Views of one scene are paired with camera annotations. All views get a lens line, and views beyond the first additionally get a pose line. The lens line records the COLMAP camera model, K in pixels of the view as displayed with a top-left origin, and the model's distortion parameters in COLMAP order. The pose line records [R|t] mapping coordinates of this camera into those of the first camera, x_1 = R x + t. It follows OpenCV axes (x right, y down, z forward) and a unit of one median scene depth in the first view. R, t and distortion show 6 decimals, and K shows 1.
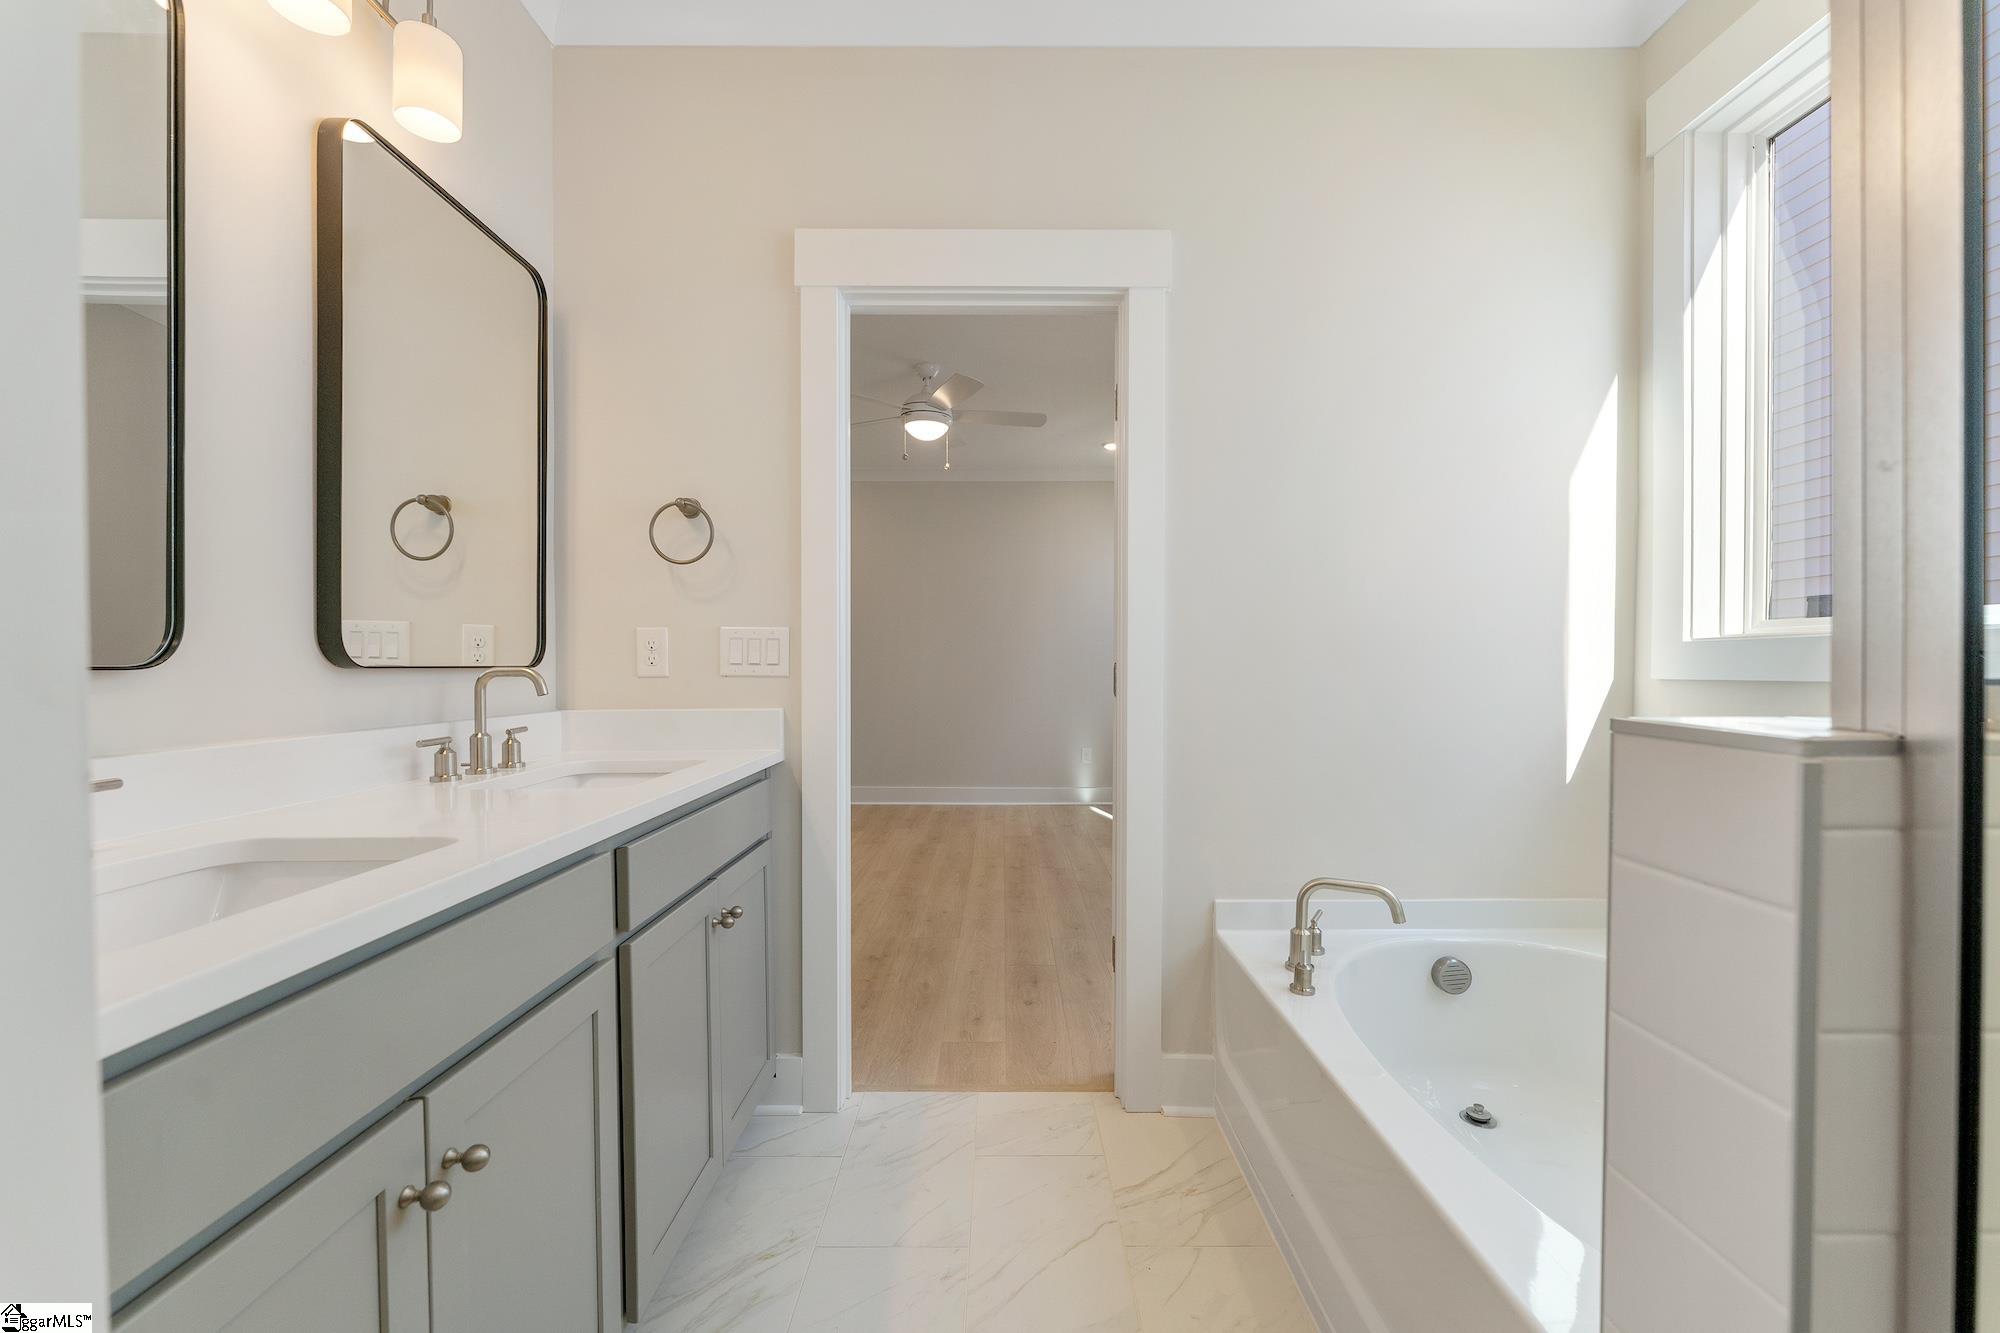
lens RADIAL K [[804.5, 0, 999.5], [0, 804.5, 688.1], [0, 0, 1]] dist [0.000013, -0.000004]
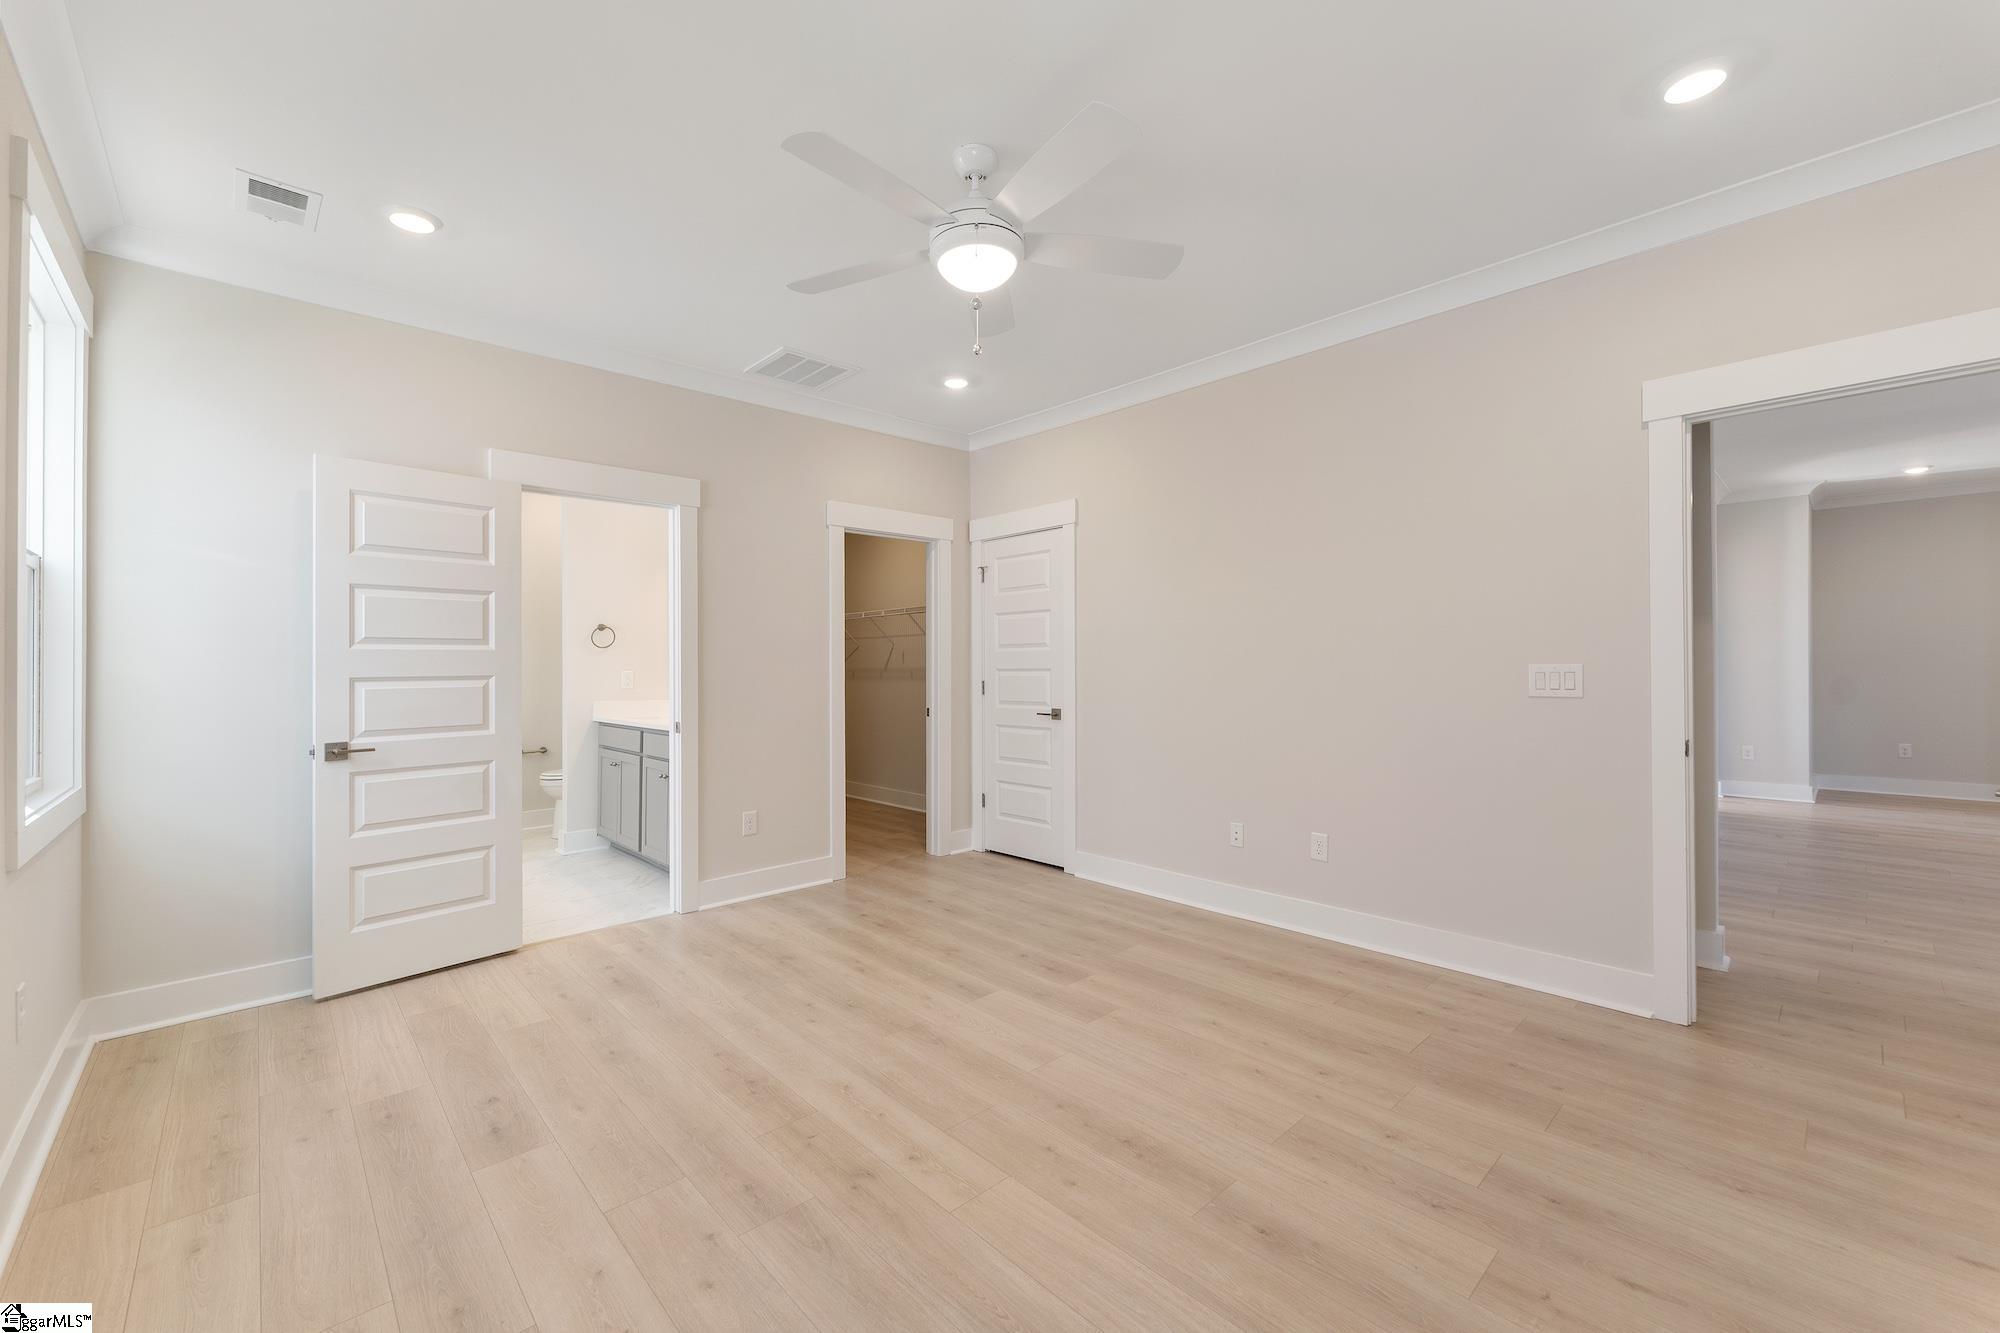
lens RADIAL K [[804.8, 0, 994.7], [0, 804.8, 649.5], [0, 0, 1]] dist [0.001664, 0.000148]
pose [[-0.732273, -0.000516, -0.681011, 0.387735], [0.002522, 0.999991, -0.003470, -0.081750], [0.681006, -0.004258, -0.732265, 2.010383]]
